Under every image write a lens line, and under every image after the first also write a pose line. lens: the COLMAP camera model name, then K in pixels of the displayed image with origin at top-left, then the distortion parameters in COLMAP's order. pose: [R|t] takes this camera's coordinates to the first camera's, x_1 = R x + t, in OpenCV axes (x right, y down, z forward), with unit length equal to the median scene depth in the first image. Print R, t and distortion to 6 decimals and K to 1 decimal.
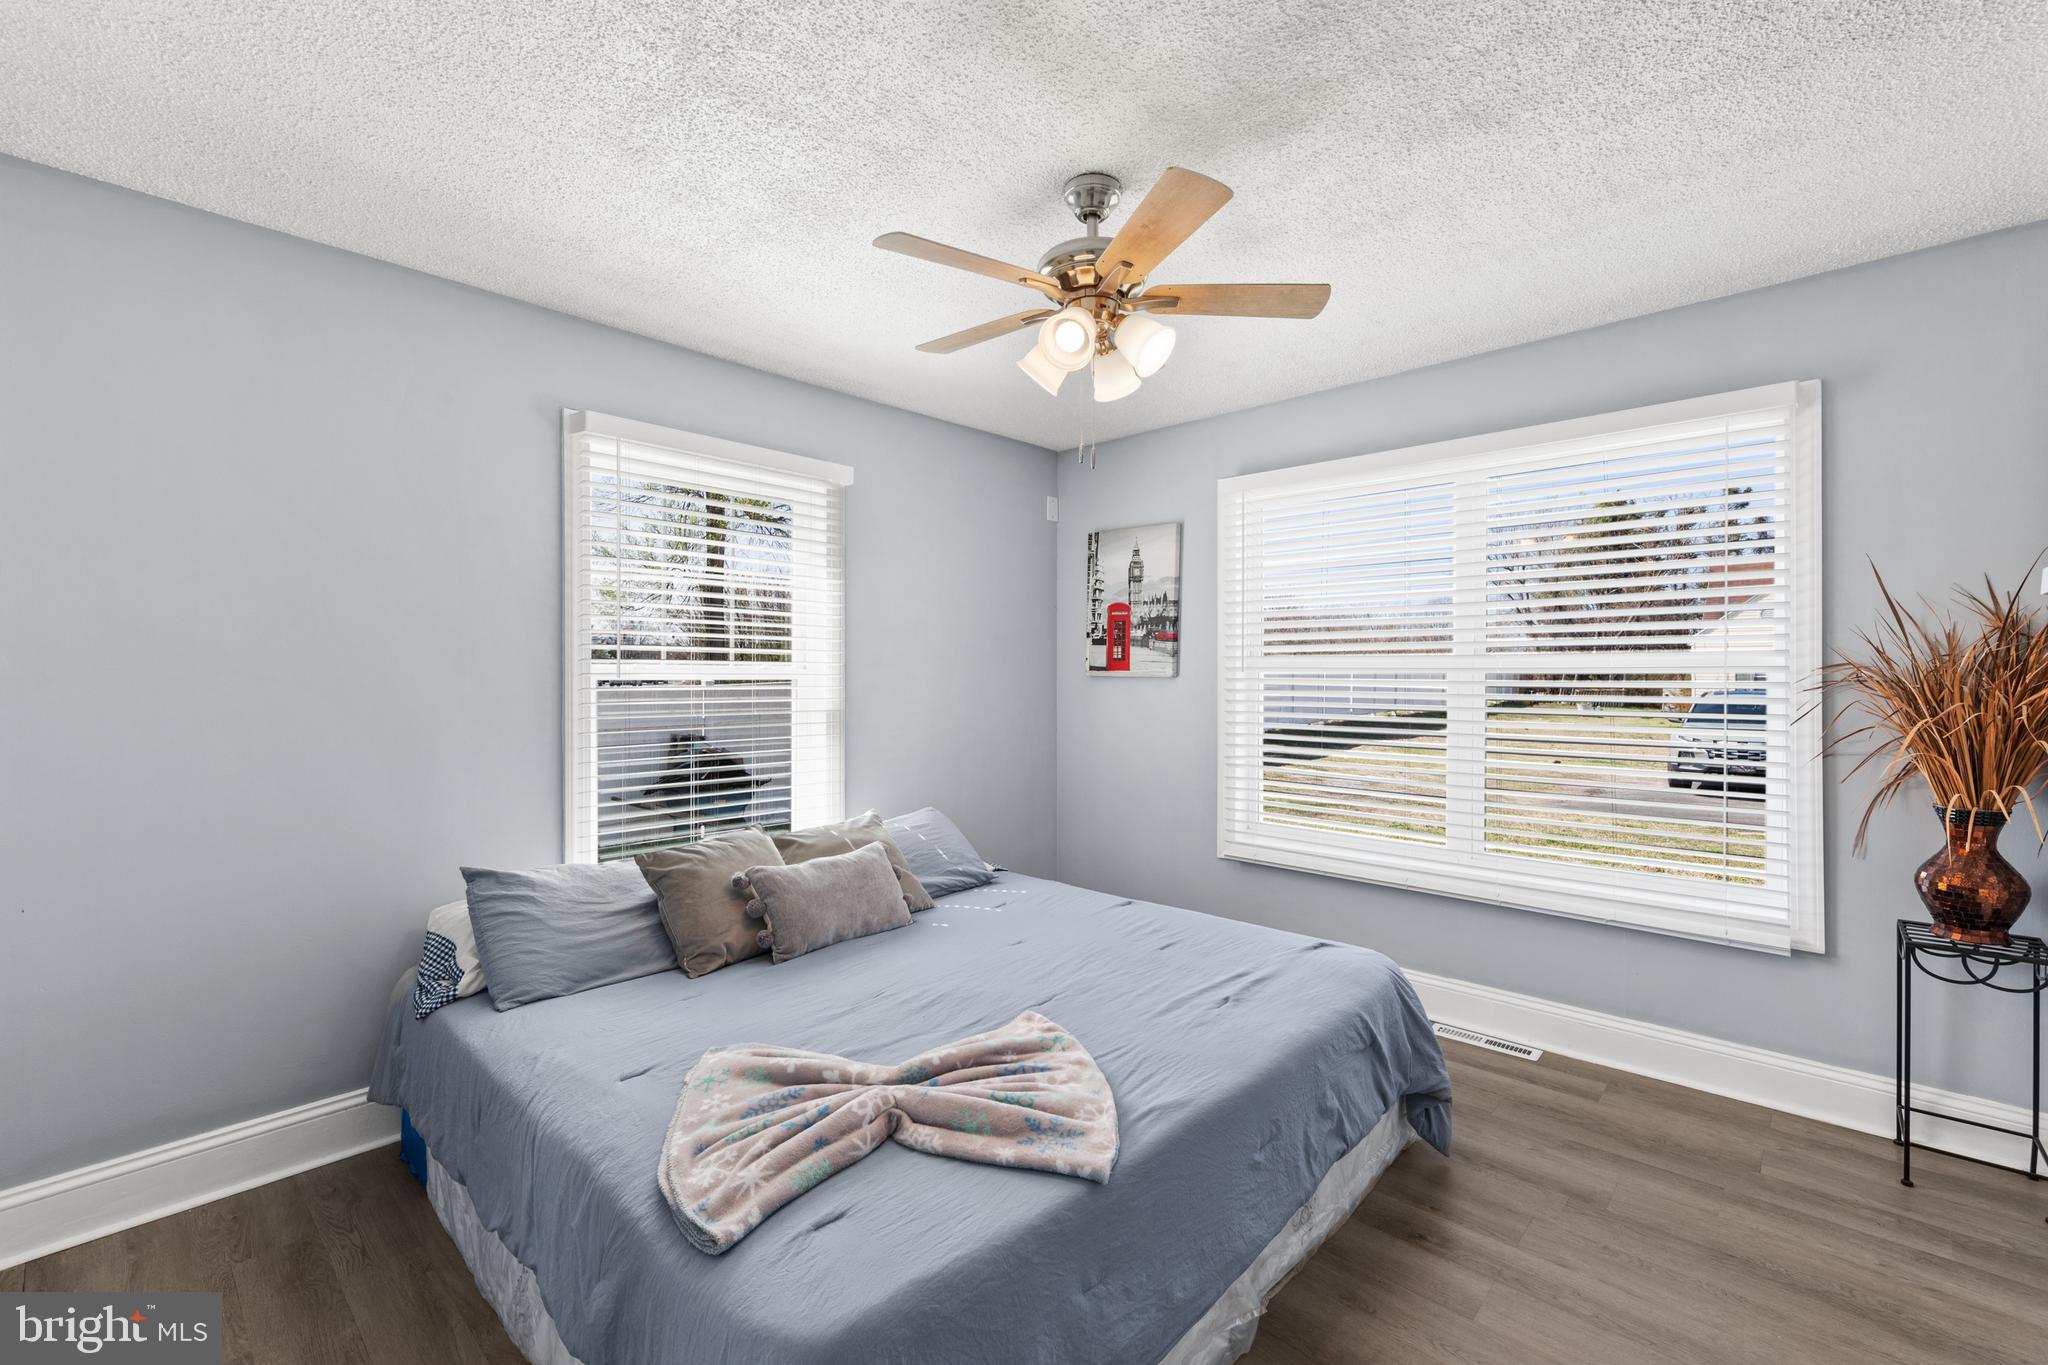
lens RADIAL K [[850.2, 0, 1024.0], [0, 850.2, 682.5], [0, 0, 1]] dist [-0.000124, -0.000012]
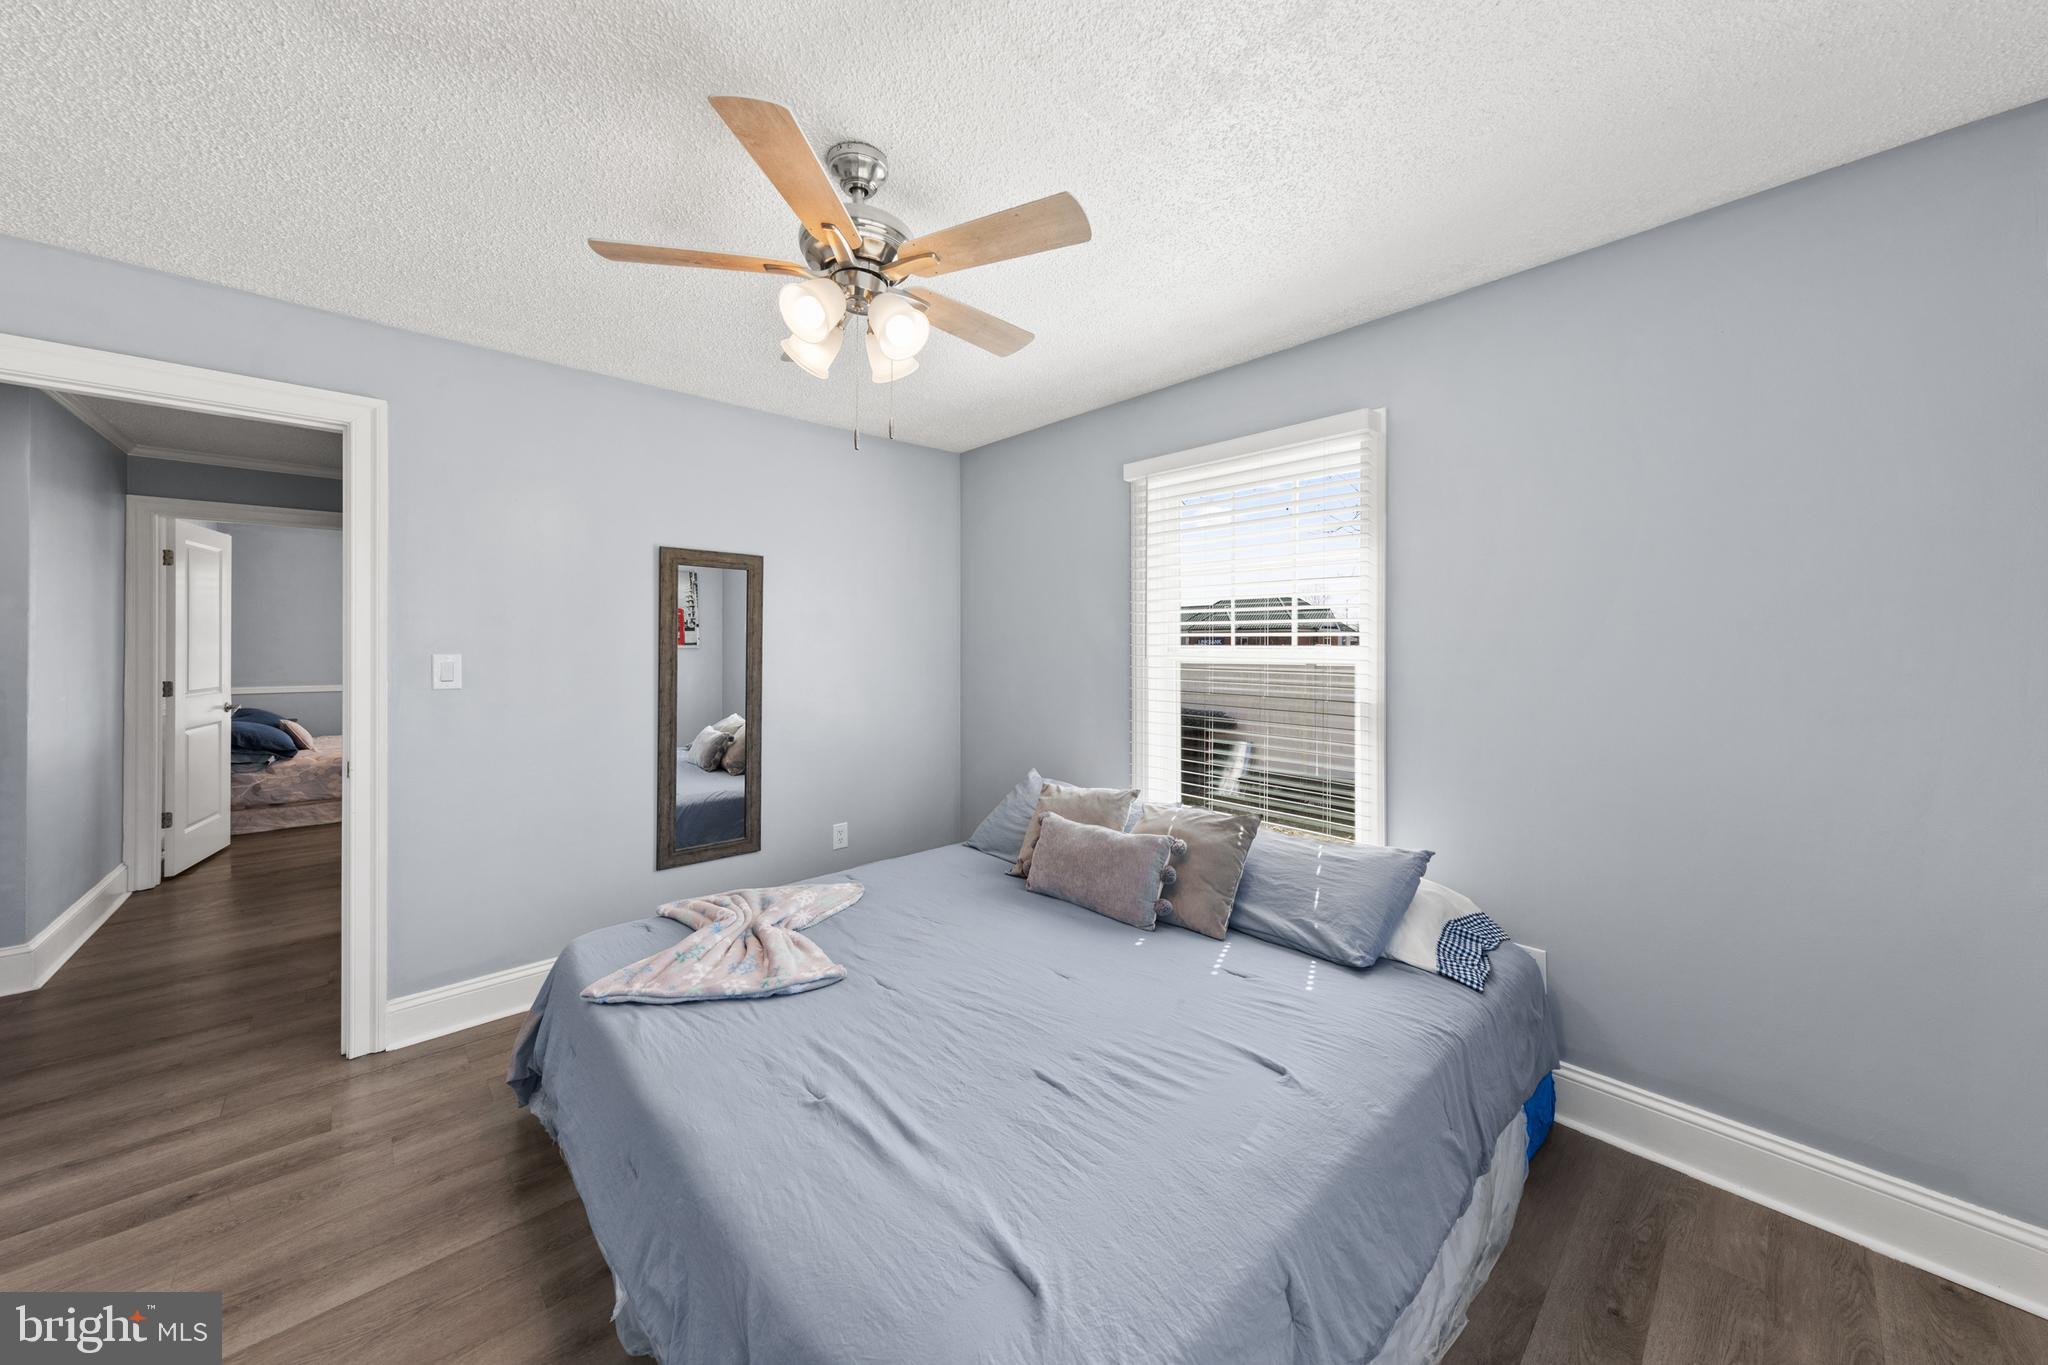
lens RADIAL K [[702.6, 0, 1029.8], [0, 702.6, 643.3], [0, 0, 1]] dist [0.001640, 0.000042]
pose [[-0.057173, -0.008831, -0.998325, 0.789435], [-0.009871, 0.999917, -0.008280, -0.025999], [0.998315, 0.009381, -0.057256, 1.121518]]
